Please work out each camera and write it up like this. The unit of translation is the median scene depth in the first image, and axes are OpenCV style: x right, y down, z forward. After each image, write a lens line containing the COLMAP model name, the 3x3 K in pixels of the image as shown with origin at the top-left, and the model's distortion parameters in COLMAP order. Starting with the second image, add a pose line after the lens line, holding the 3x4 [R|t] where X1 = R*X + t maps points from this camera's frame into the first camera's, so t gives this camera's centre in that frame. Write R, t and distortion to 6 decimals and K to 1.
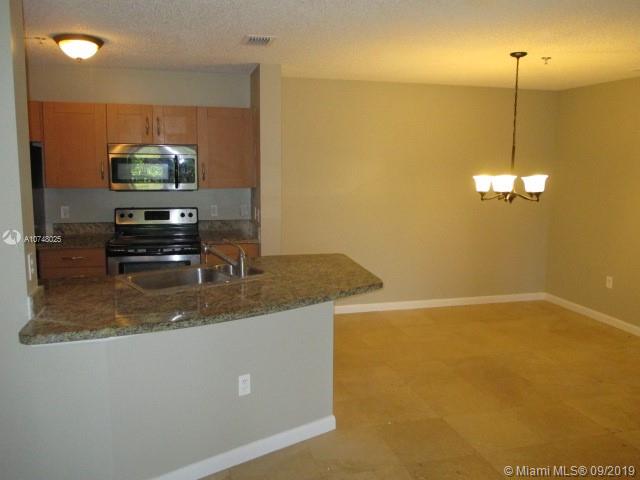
lens RADIAL K [[536.3, 0, 318.4], [0, 536.3, 238.5], [0, 0, 1]] dist [-0.009540, -0.034754]
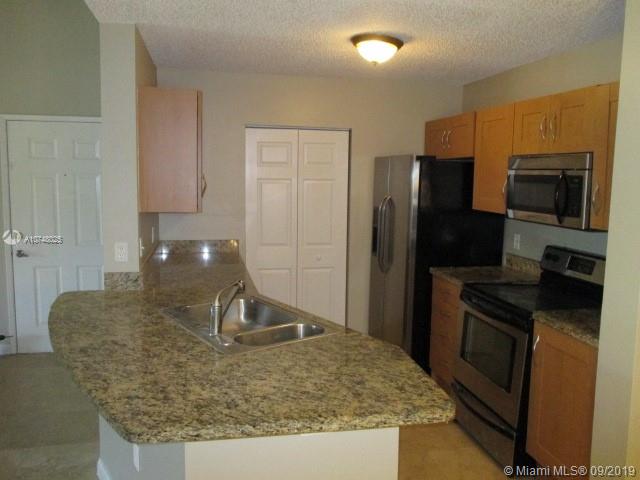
lens RADIAL K [[536.3, 0, 321.9], [0, 536.3, 235.6], [0, 0, 1]] dist [-0.009540, -0.034754]
pose [[-0.010091, 0.104293, -0.994495, 0.352784], [-0.187760, 0.976659, 0.104328, -0.088898], [0.982163, 0.187779, 0.009727, 0.695425]]
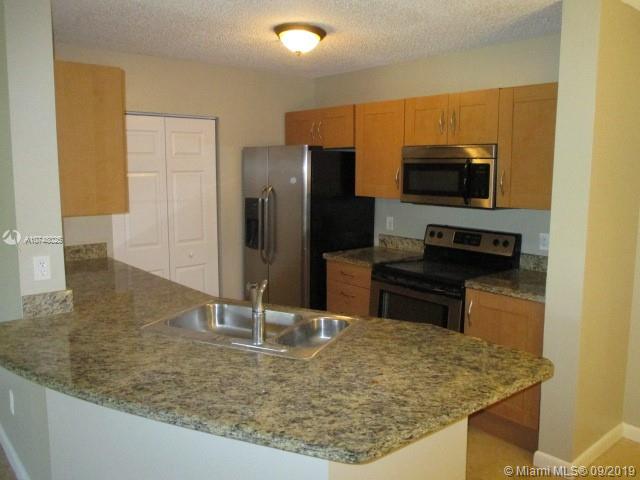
lens RADIAL K [[536.3, 0, 323.2], [0, 536.3, 242.2], [0, 0, 1]] dist [-0.009540, -0.034754]
pose [[0.468487, 0.116202, -0.875795, 0.288361], [-0.148383, 0.987580, 0.051660, -0.048297], [0.870921, 0.105751, 0.479910, 0.459083]]
